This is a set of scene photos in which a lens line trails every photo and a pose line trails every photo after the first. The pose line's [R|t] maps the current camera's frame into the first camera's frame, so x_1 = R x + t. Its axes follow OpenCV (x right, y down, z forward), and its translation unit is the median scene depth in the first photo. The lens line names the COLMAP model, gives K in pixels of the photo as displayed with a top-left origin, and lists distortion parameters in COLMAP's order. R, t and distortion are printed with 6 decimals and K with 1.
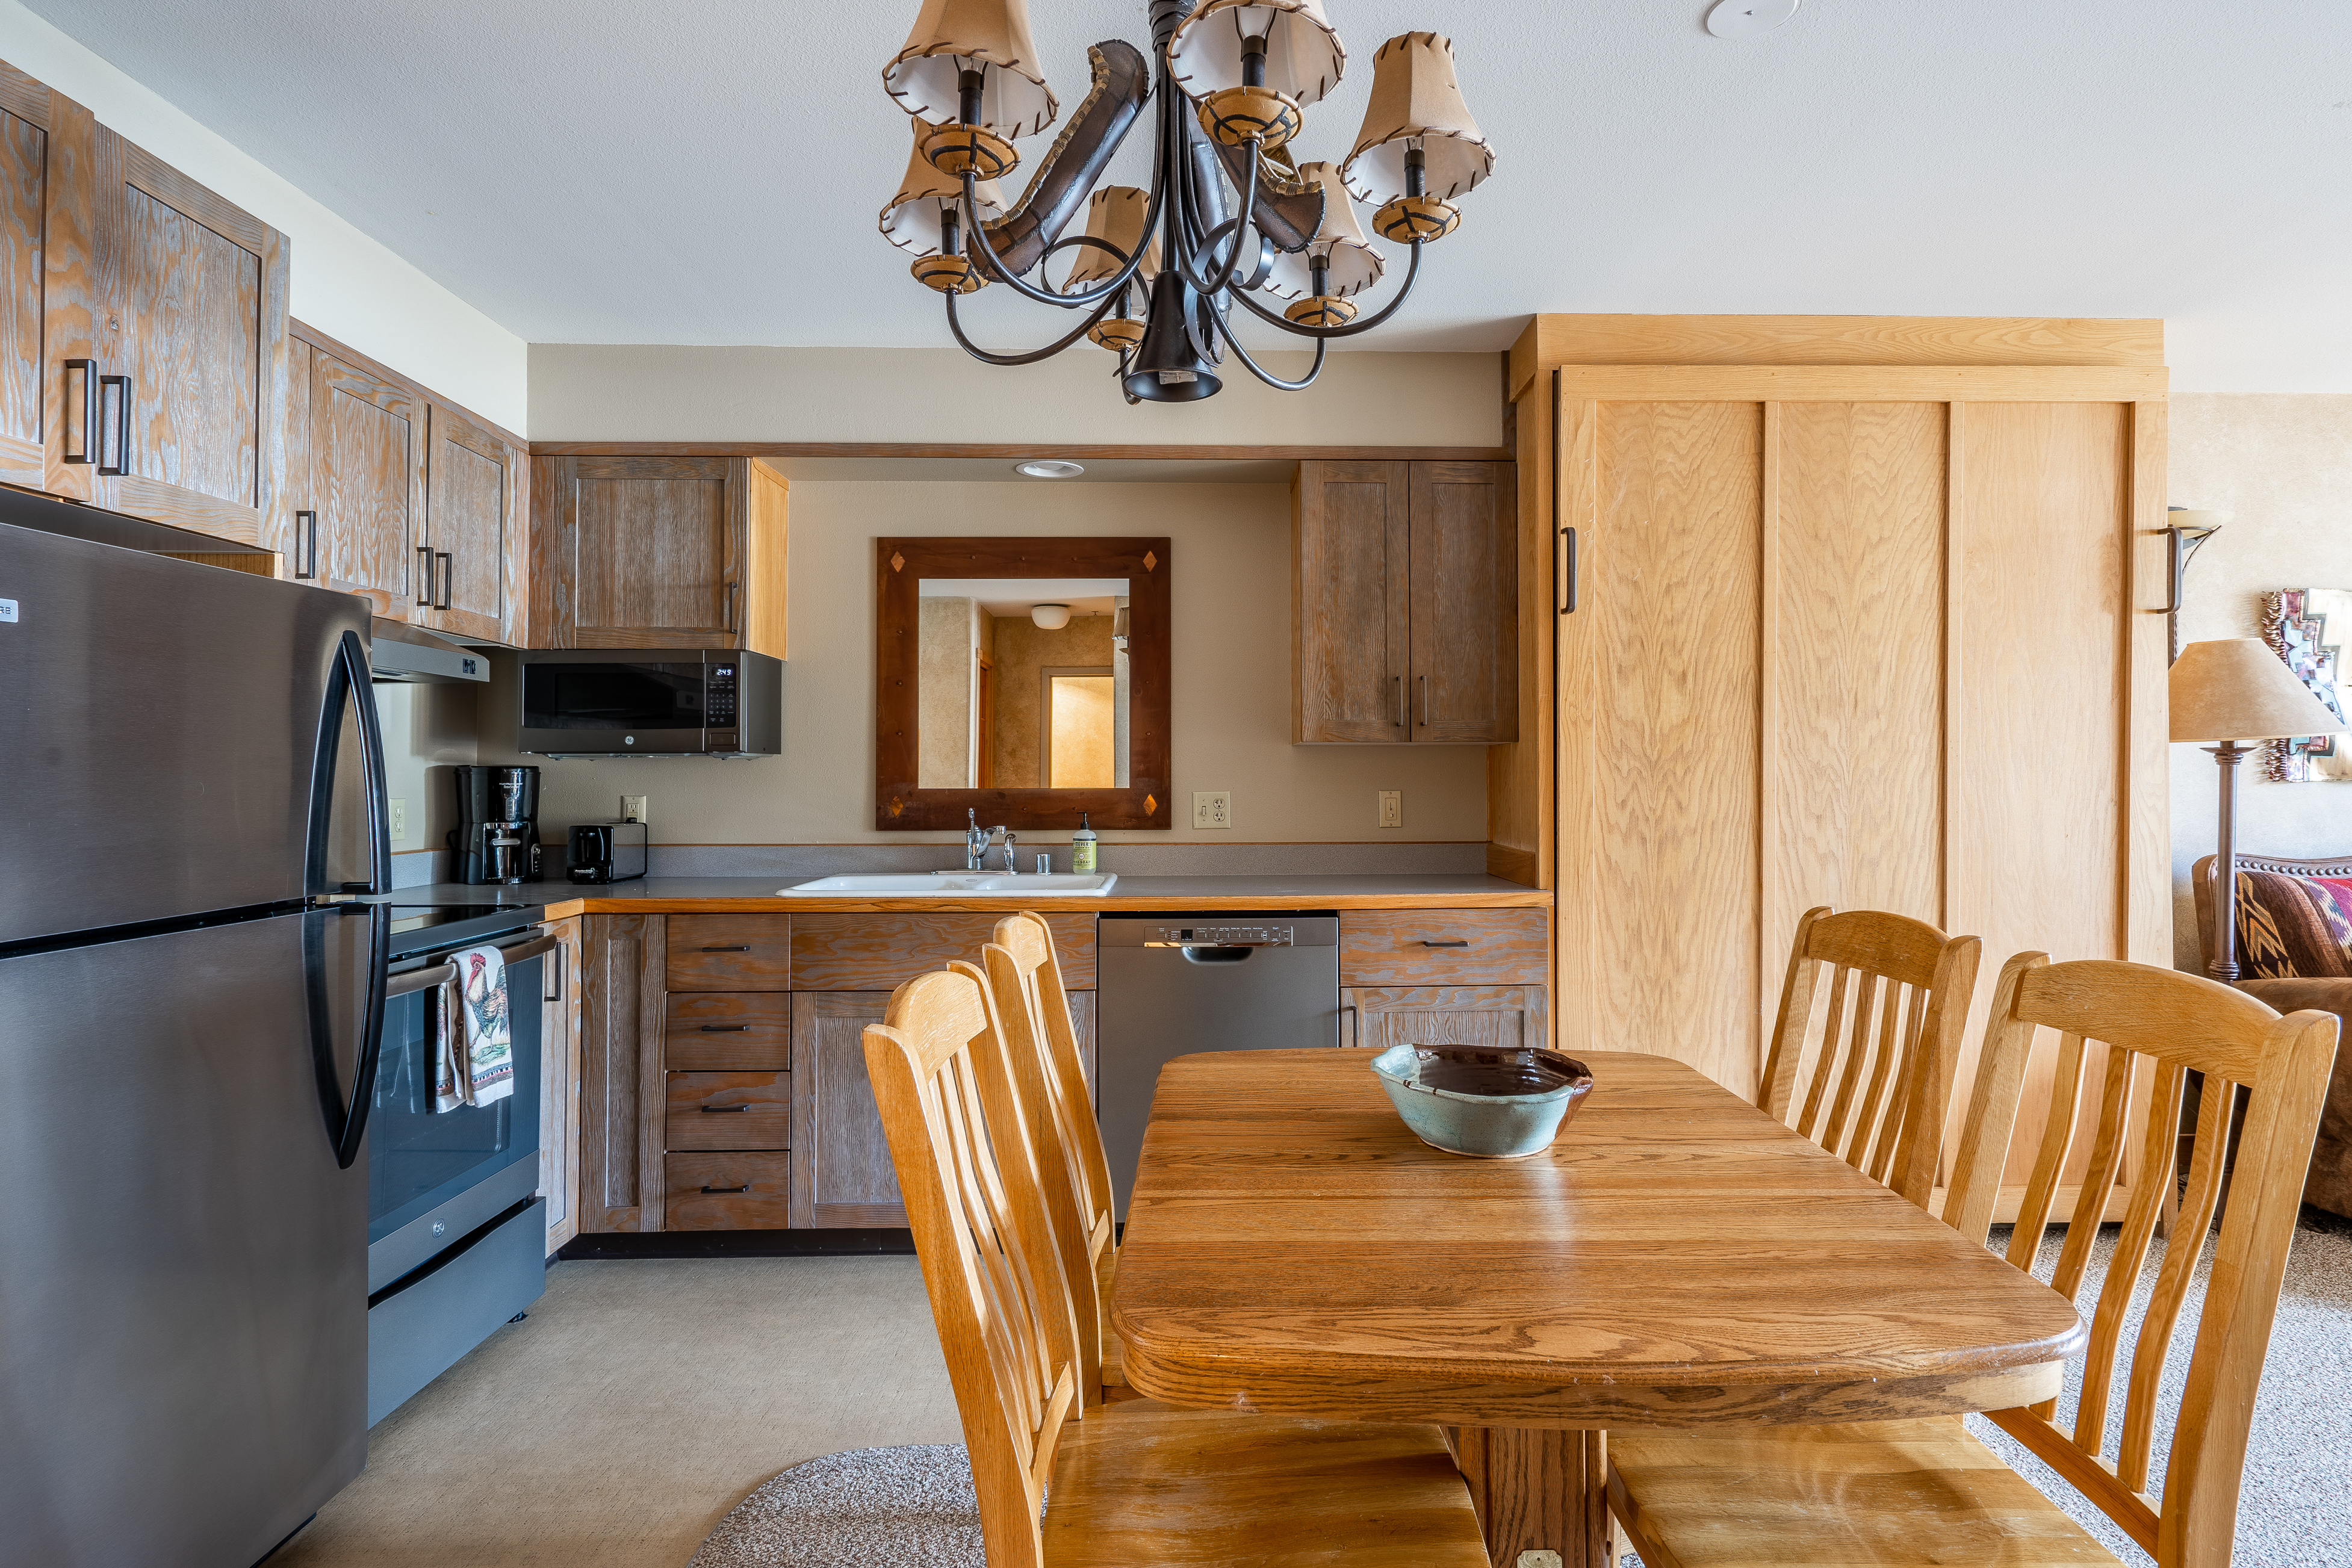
lens RADIAL K [[1194.5, 0, 1181.0], [0, 1194.5, 757.1], [0, 0, 1]] dist [-0.001456, 0.000113]
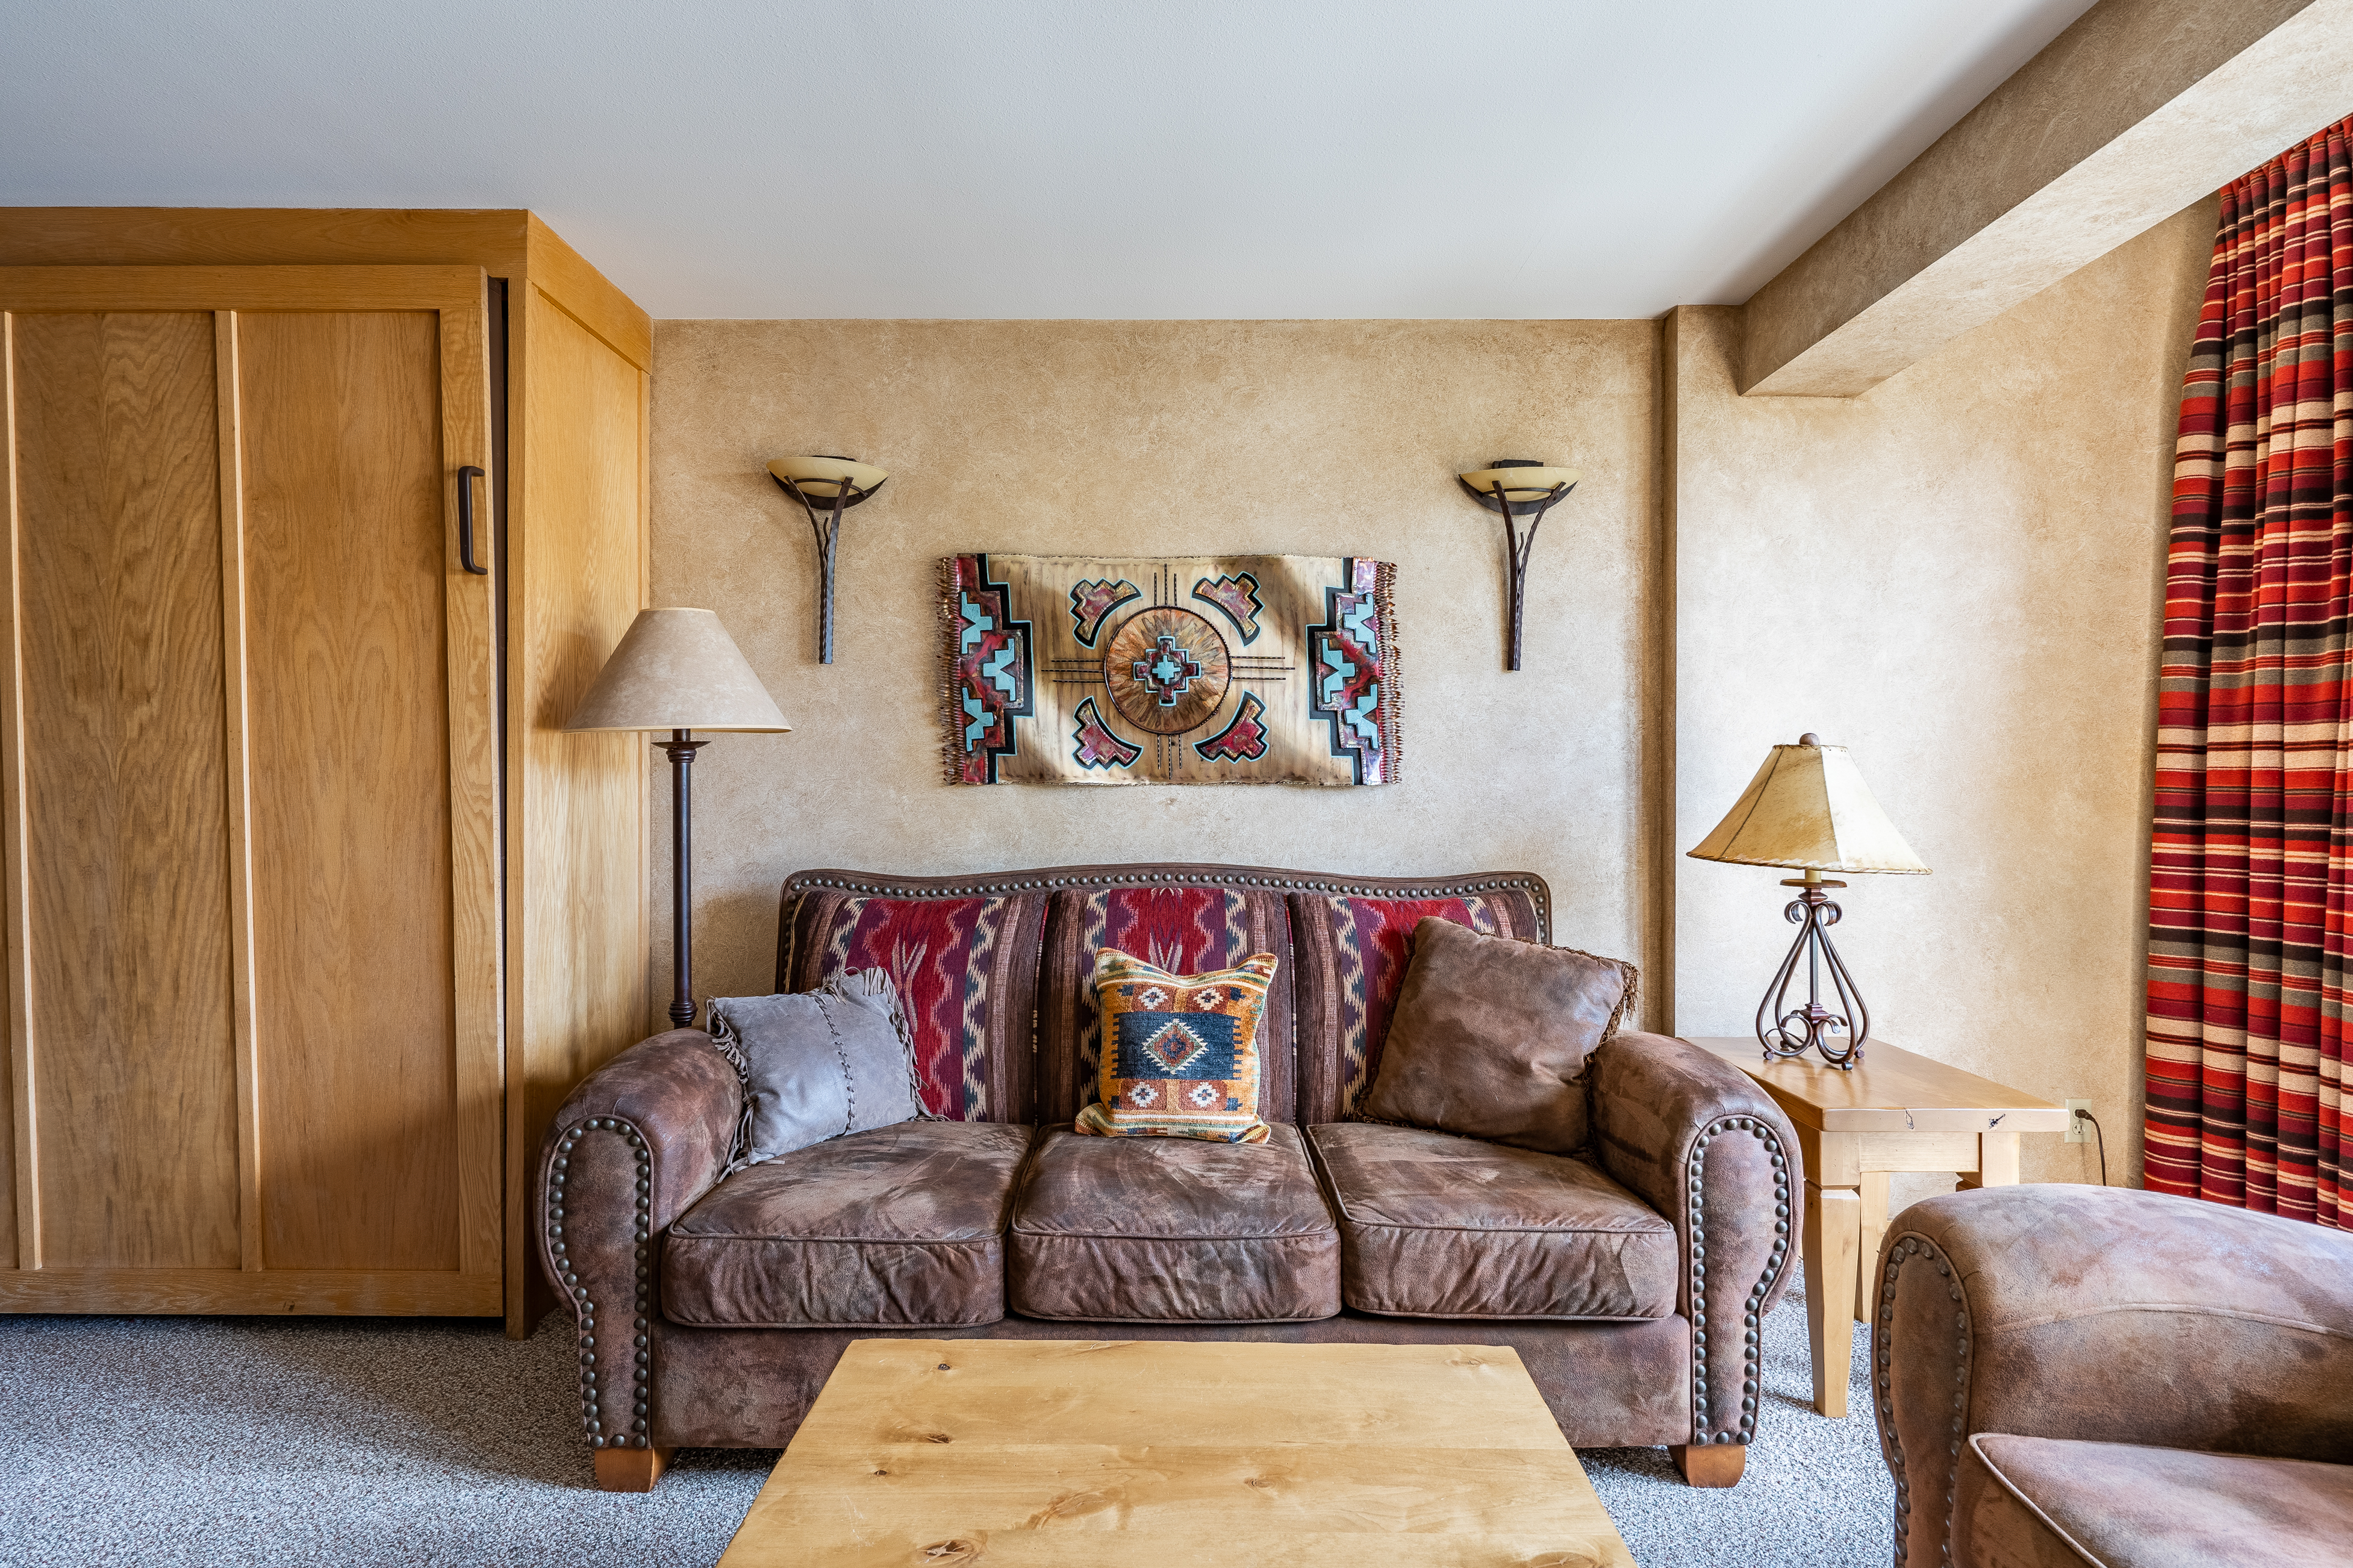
lens RADIAL K [[1141.8, 0, 1176.5], [0, 1141.8, 784.0], [0, 0, 1]] dist [-0.008637, 0.008192]
pose [[0.999485, 0.006440, -0.031424, 1.315636], [-0.005755, 0.999745, 0.021847, 0.002723], [0.031556, -0.021655, 0.999267, 0.238741]]
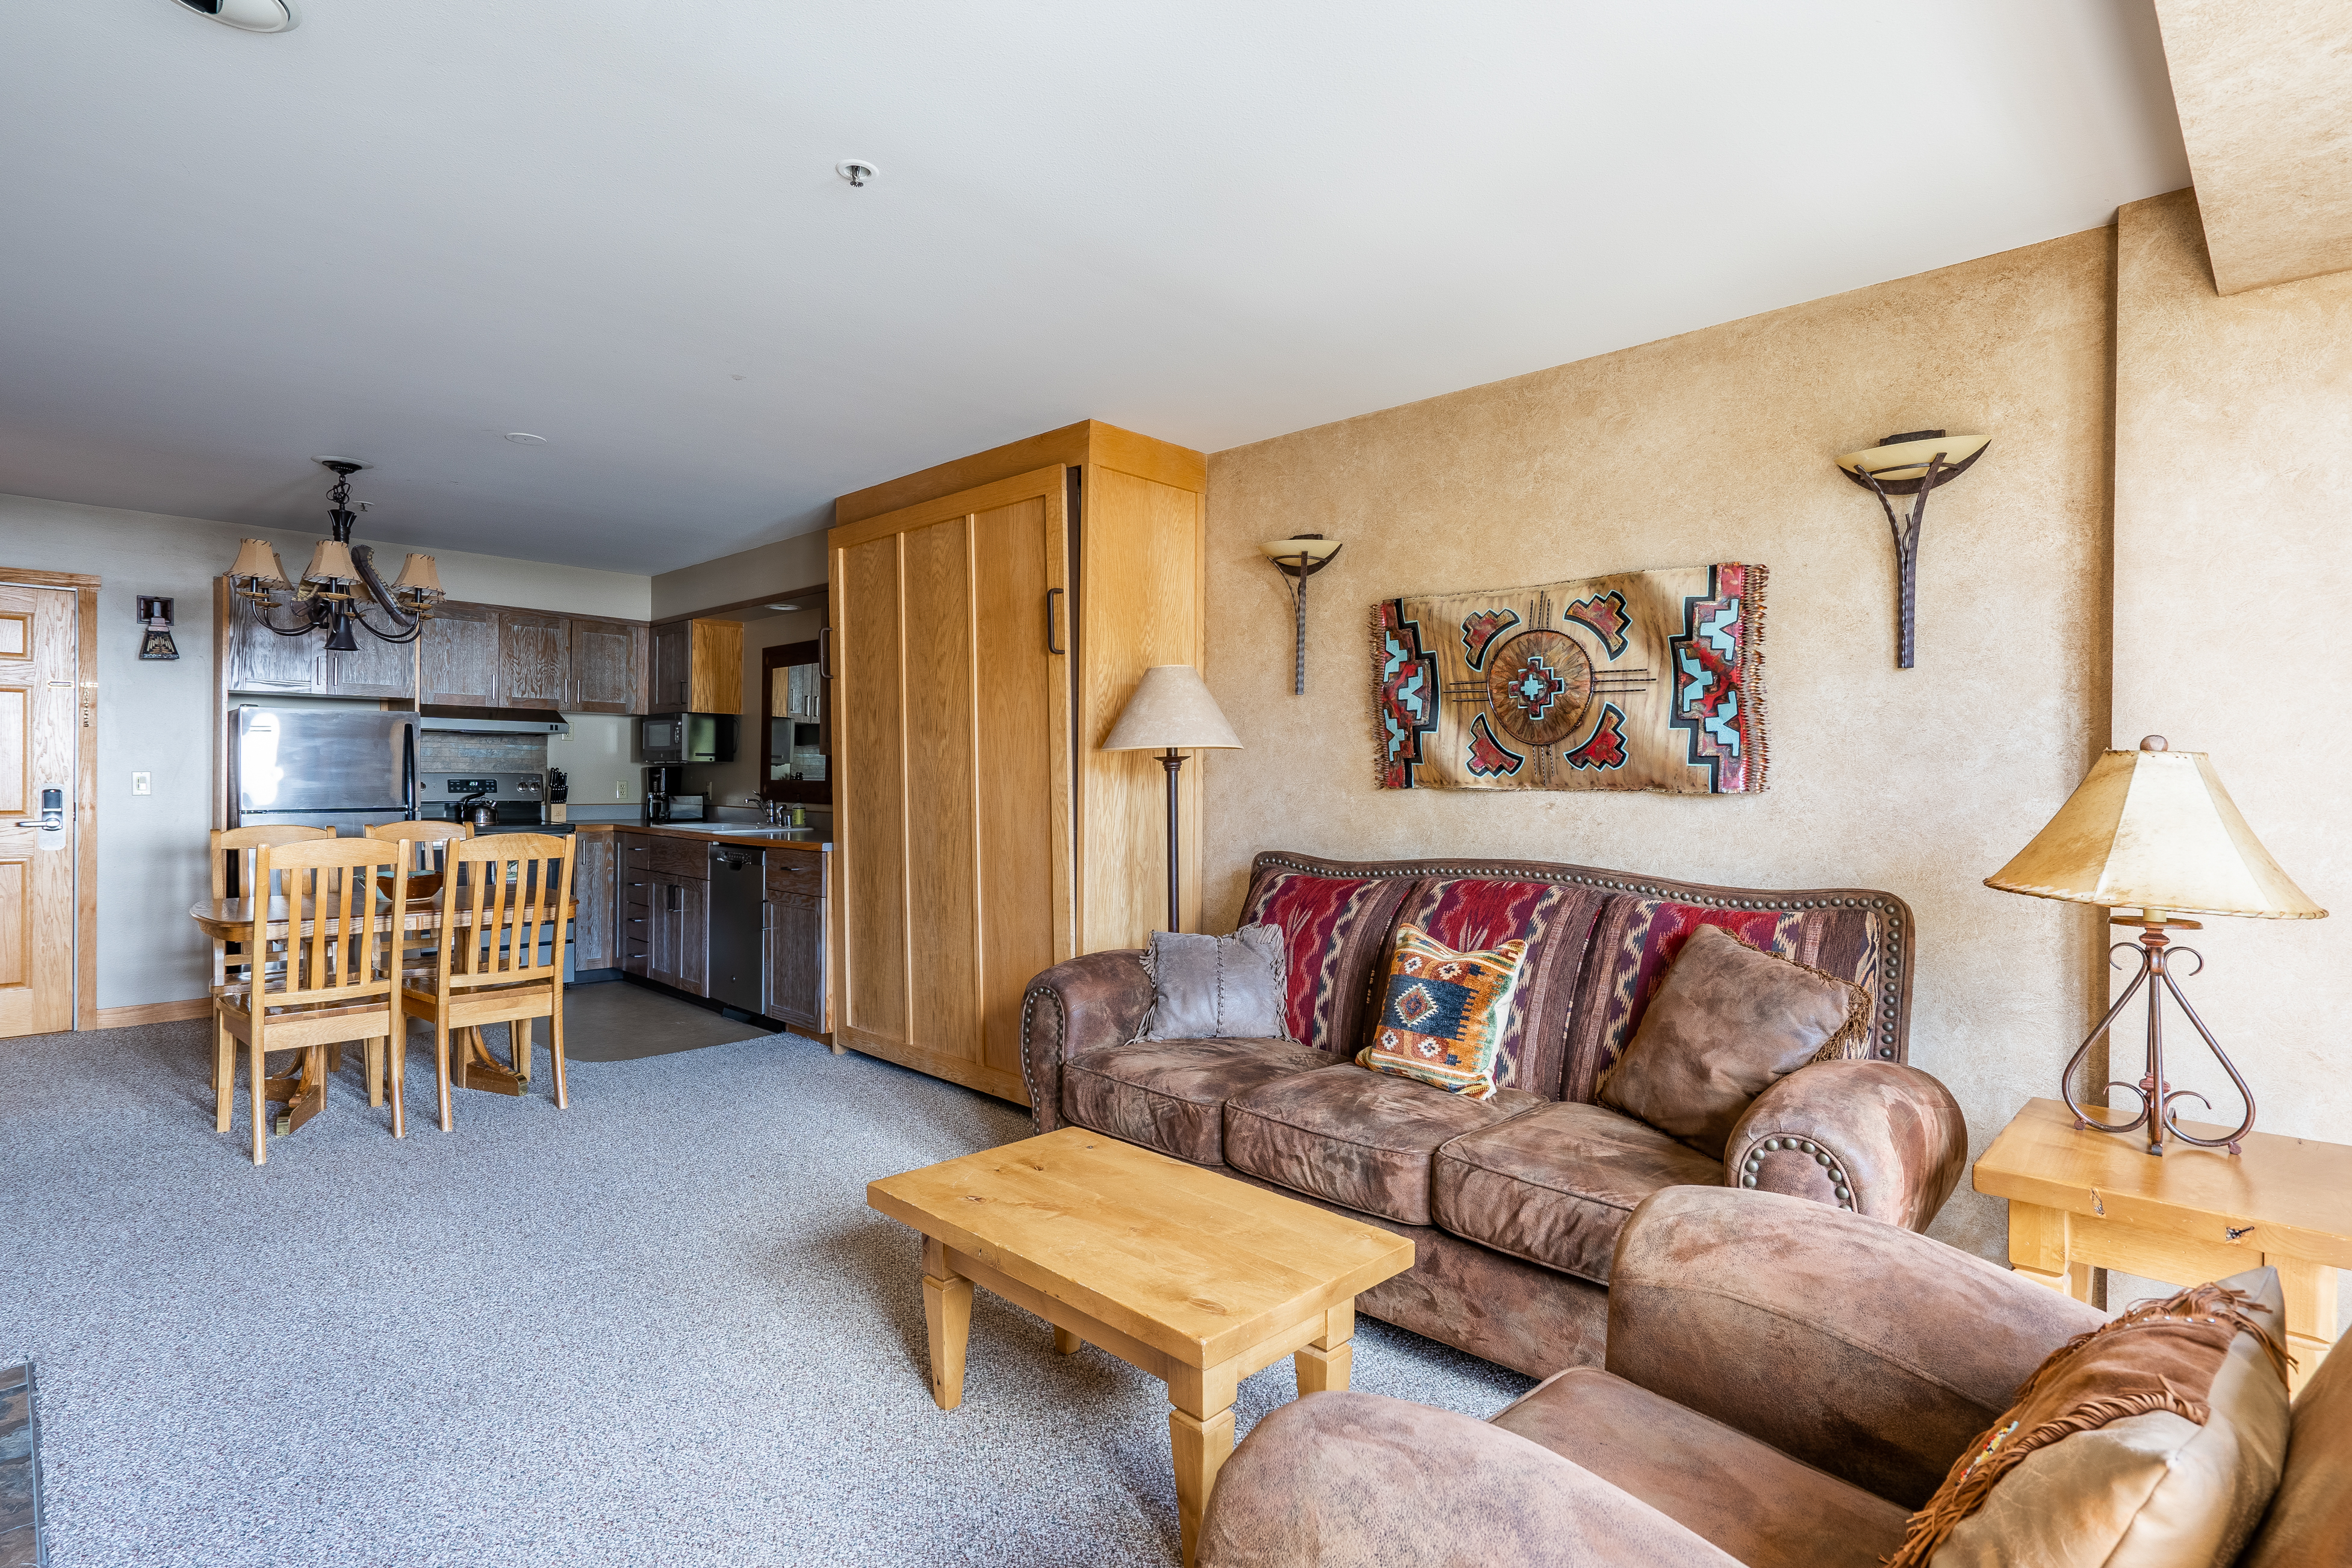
lens RADIAL K [[1157.8, 0, 1176.0], [0, 1157.8, 784.0], [0, 0, 1]] dist [-0.002269, 0.000621]
pose [[0.699516, 0.014210, -0.714476, 1.805158], [0.000687, 0.999788, 0.020557, -0.004093], [0.714617, -0.014871, 0.699358, 0.204269]]
